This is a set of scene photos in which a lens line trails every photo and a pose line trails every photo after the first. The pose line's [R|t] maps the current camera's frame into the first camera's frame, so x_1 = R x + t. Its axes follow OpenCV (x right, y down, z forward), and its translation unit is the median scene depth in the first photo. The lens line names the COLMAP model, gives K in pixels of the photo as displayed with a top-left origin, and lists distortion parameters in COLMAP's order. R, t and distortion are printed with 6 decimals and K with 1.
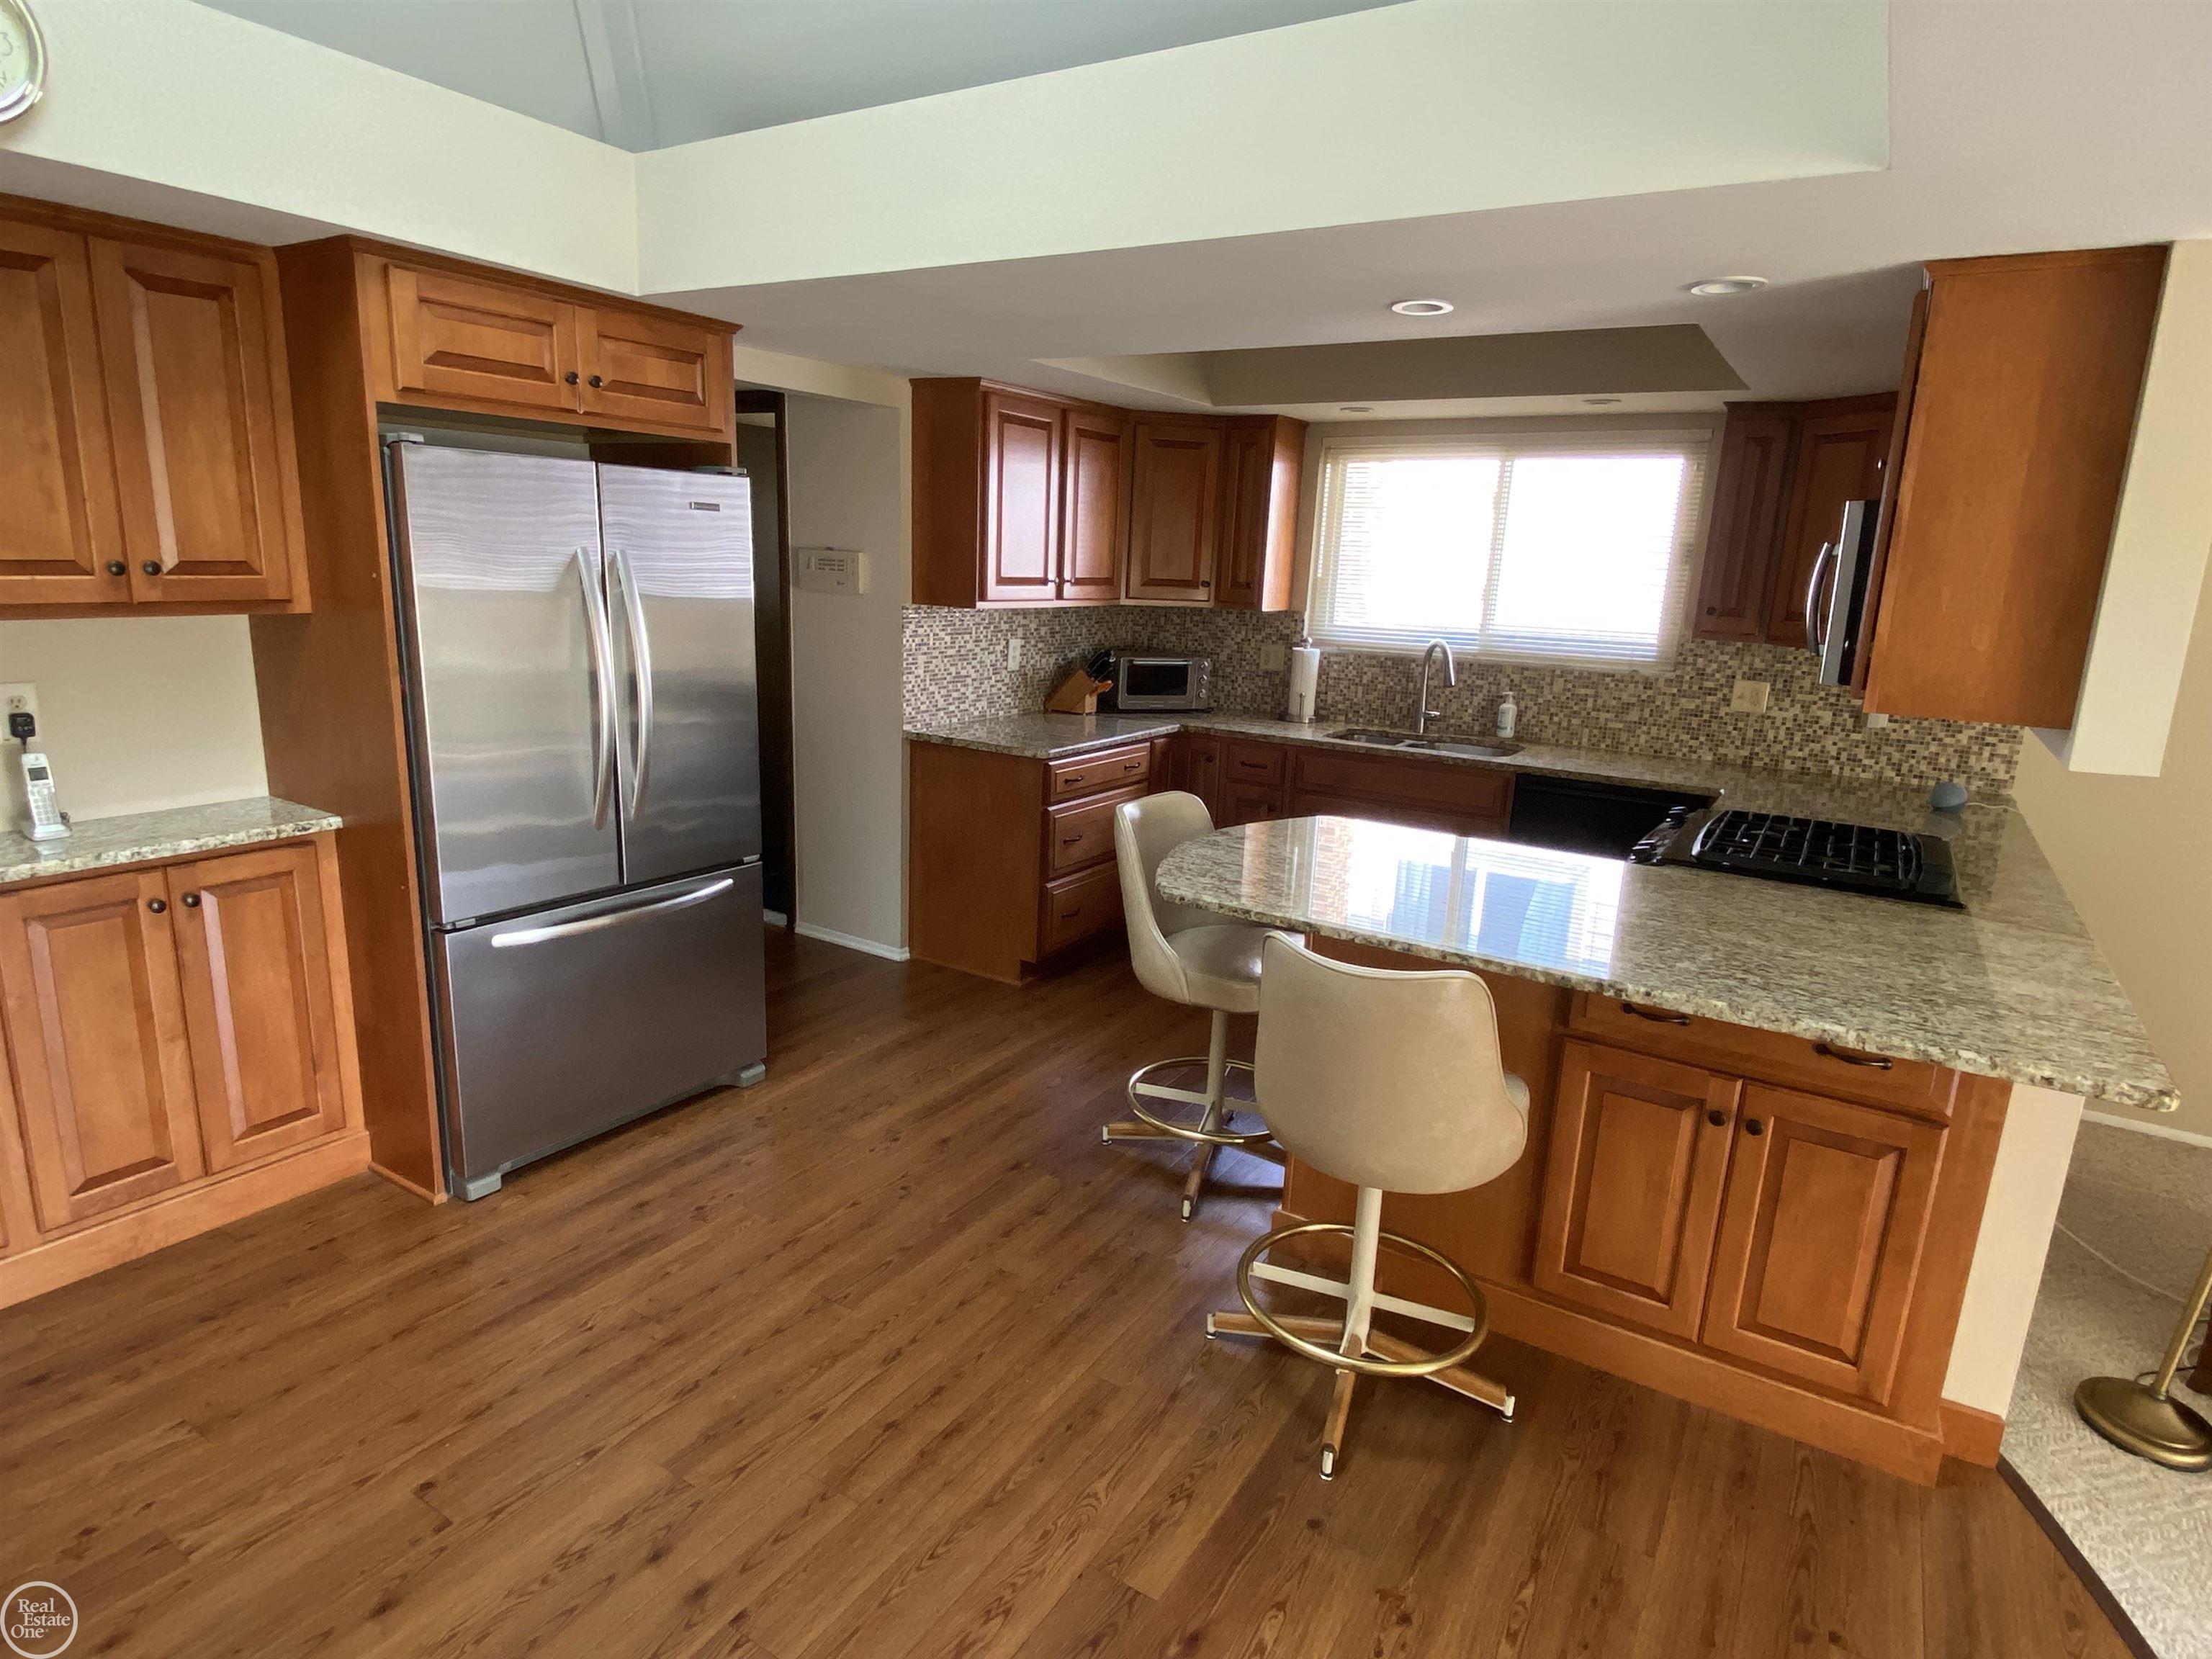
lens RADIAL K [[1203.6, 0, 1099.0], [0, 1203.6, 848.2], [0, 0, 1]] dist [0.078975, -0.091838]
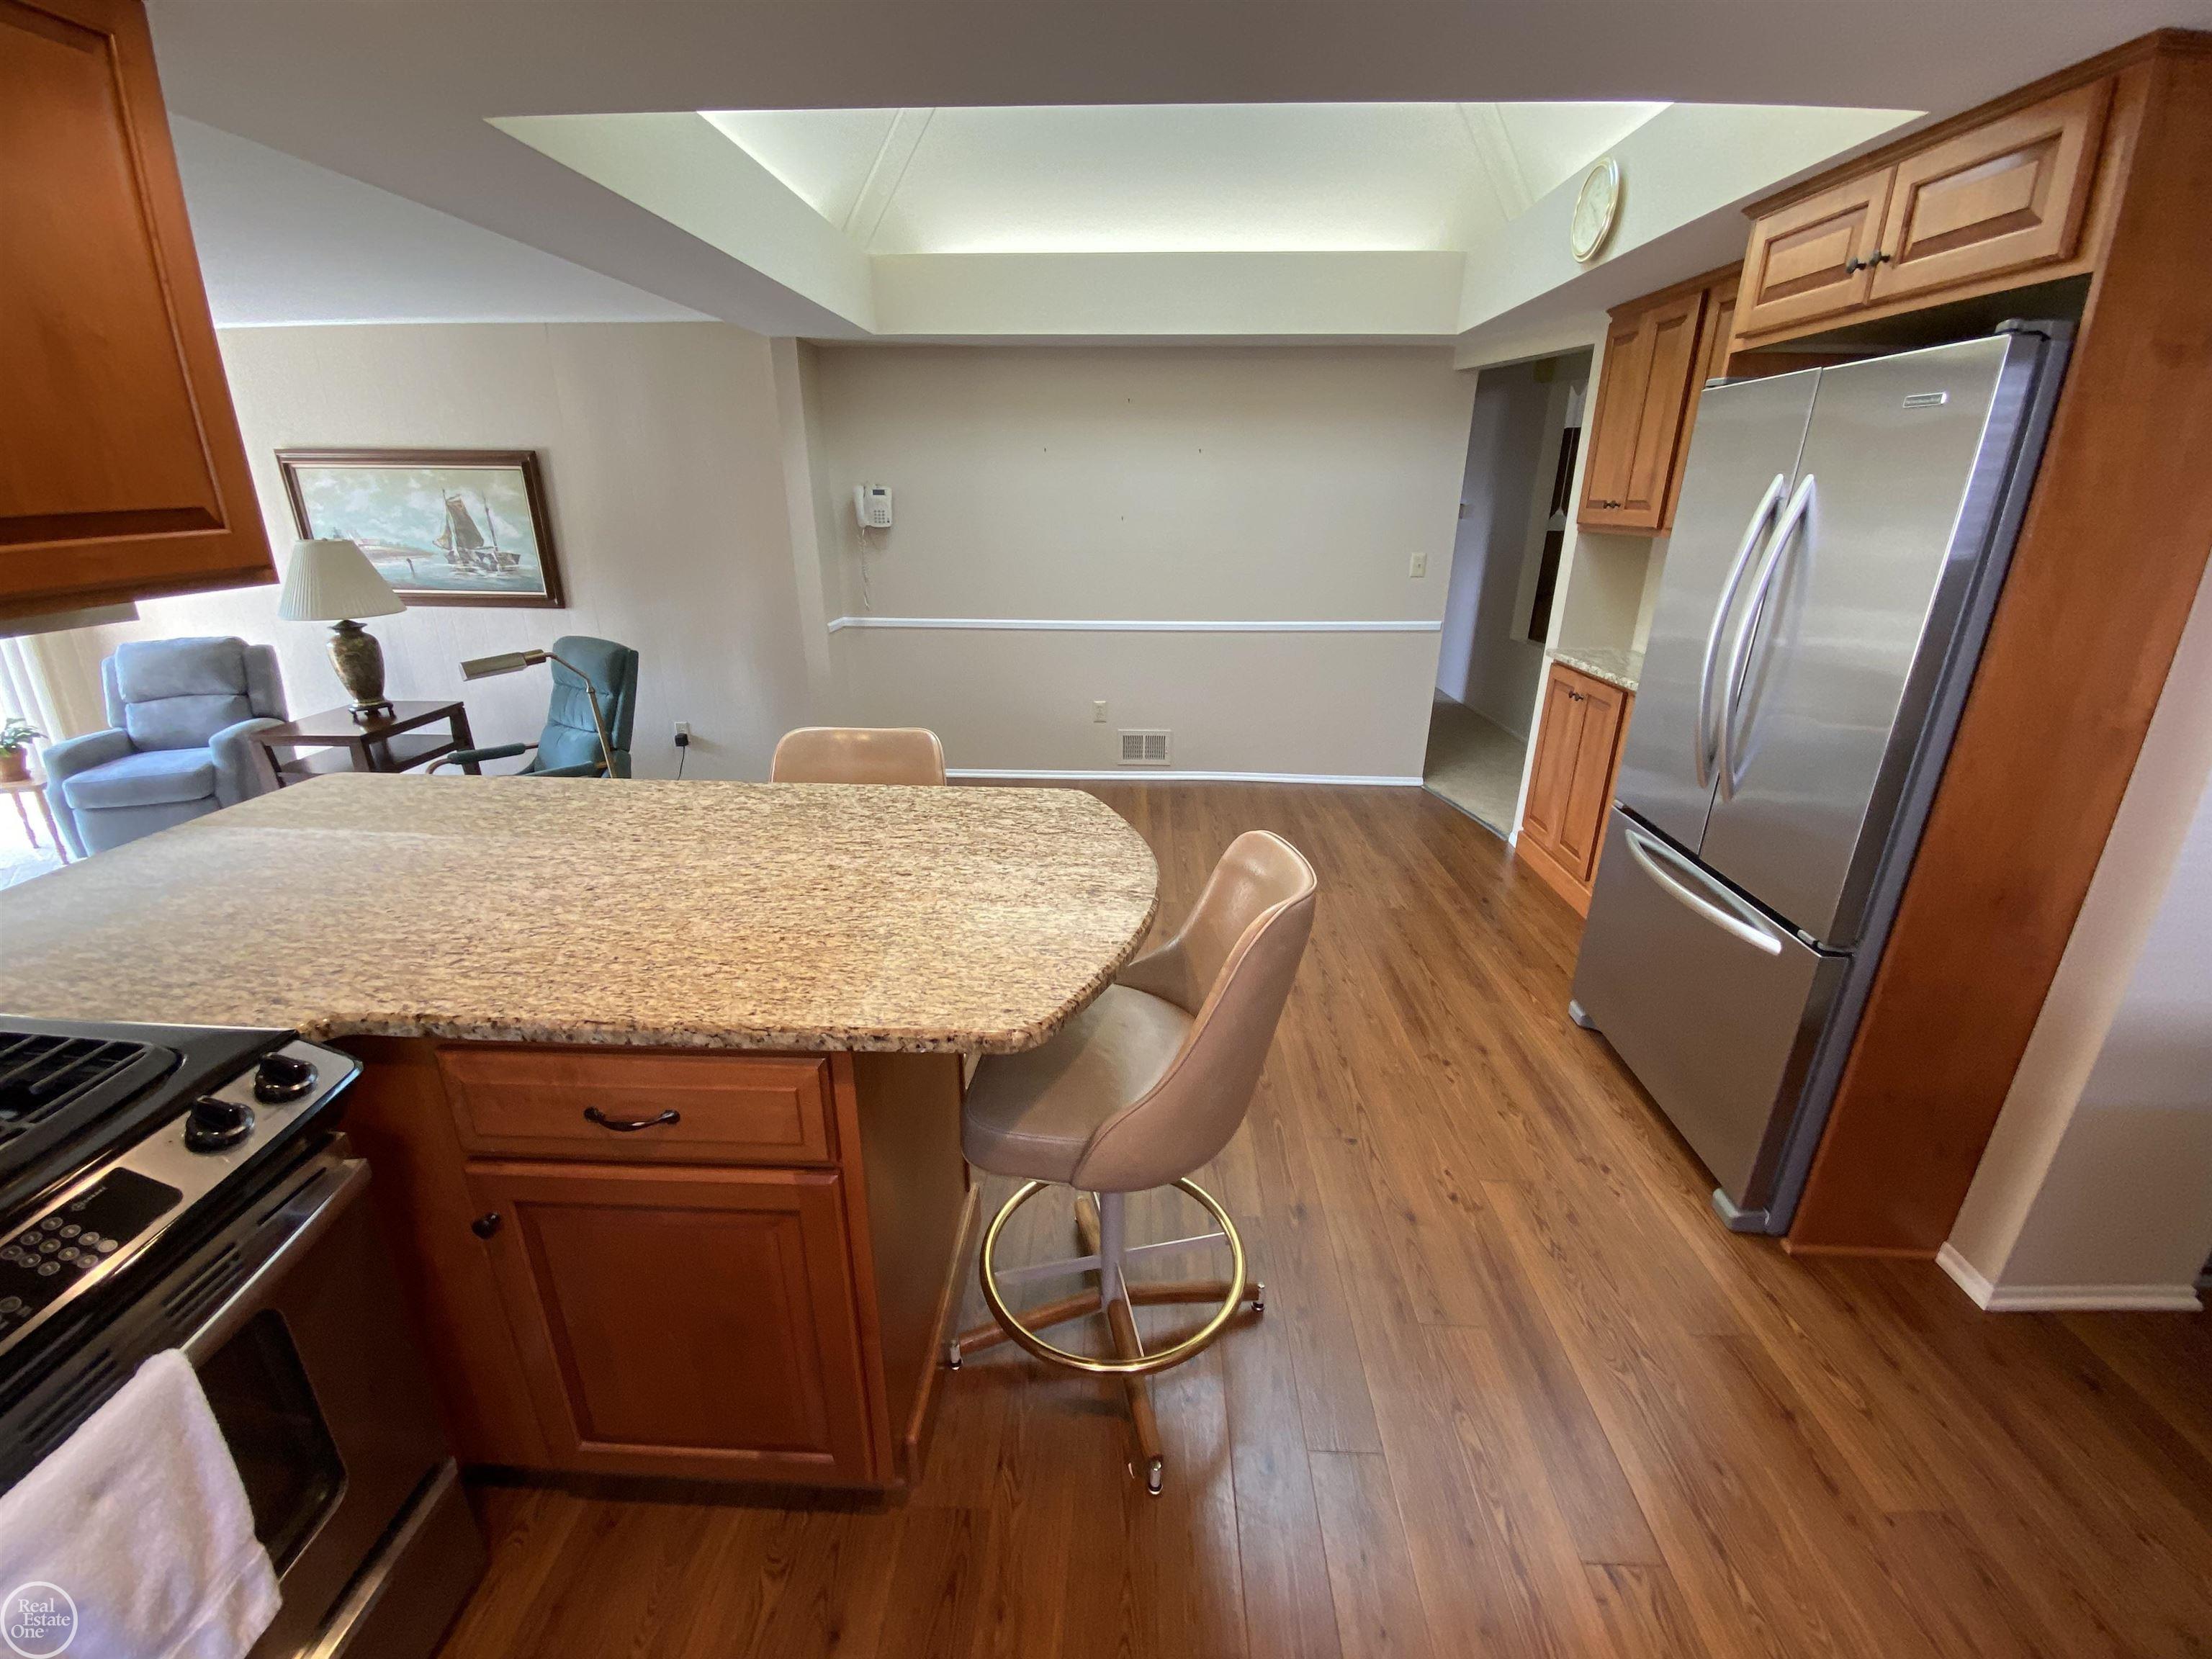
lens RADIAL K [[899.7, 0, 1114.5], [0, 899.7, 832.0], [0, 0, 1]] dist [0.022108, -0.022004]
pose [[-0.861197, 0.130145, -0.491326, 0.234965], [-0.165099, 0.842616, 0.512583, -0.193063], [0.480709, 0.522552, -0.704172, 0.916700]]
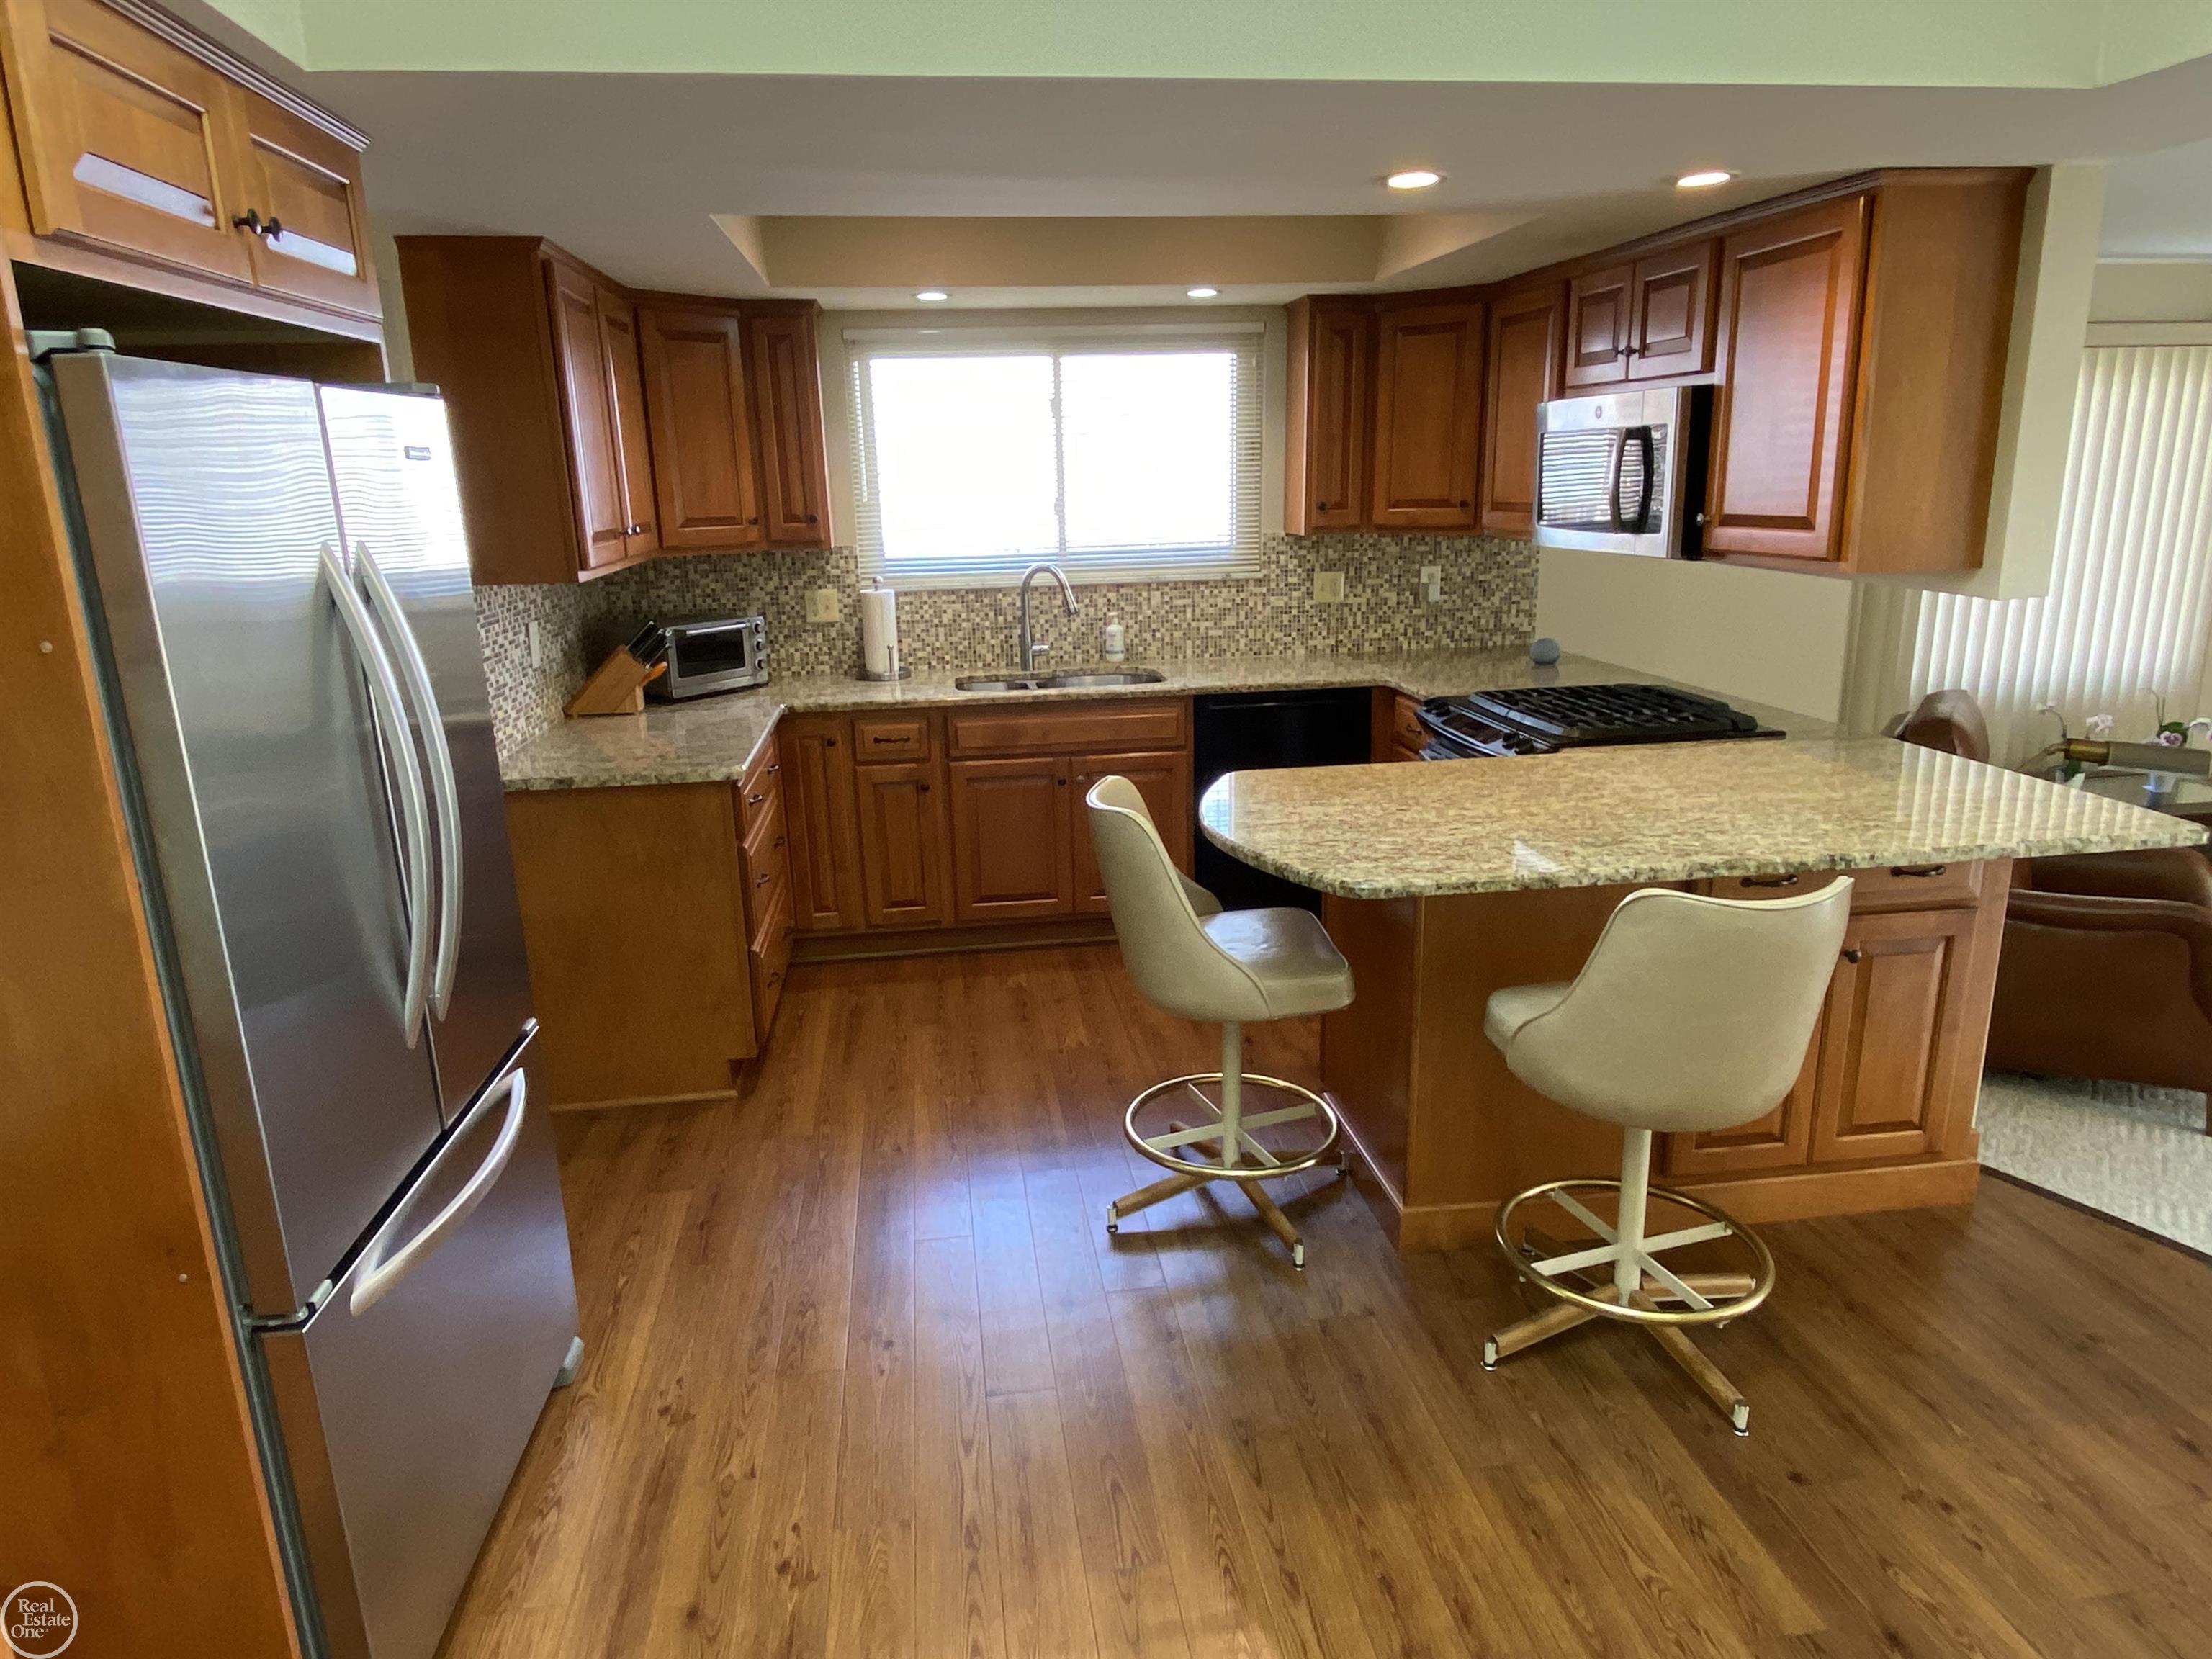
lens RADIAL K [[1359.1, 0, 1099.3], [0, 1359.1, 839.5], [0, 0, 1]] dist [0.111084, -0.137601]
pose [[0.764788, -0.225924, 0.603372, -0.375722], [0.207856, 0.972947, 0.100844, -0.074988], [-0.609832, 0.048290, 0.791058, 0.214291]]
